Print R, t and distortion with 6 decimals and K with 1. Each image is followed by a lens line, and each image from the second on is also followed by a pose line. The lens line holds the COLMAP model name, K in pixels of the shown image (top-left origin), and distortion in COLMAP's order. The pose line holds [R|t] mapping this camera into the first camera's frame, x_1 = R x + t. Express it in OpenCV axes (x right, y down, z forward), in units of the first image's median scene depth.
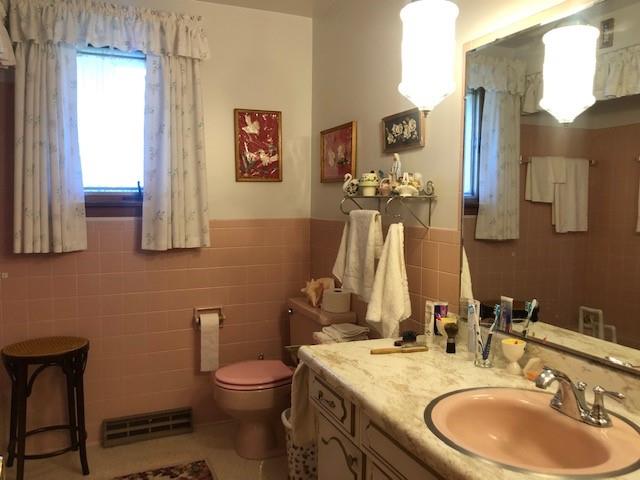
lens RADIAL K [[527.9, 0, 321.6], [0, 527.9, 240.2], [0, 0, 1]] dist [0.012603, 0.011807]
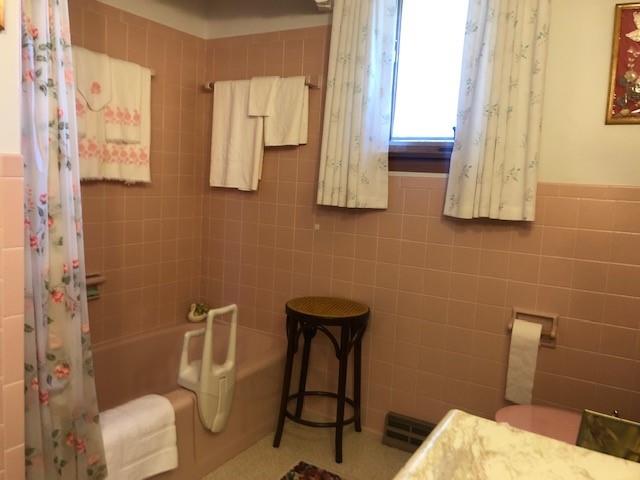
lens RADIAL K [[527.9, 0, 319.5], [0, 527.9, 235.7], [0, 0, 1]] dist [0.012603, 0.011807]
pose [[0.583239, 0.118756, -0.803573, 0.175354], [-0.110133, 0.991682, 0.066621, 0.015878], [0.804800, 0.049644, 0.591466, 0.405504]]
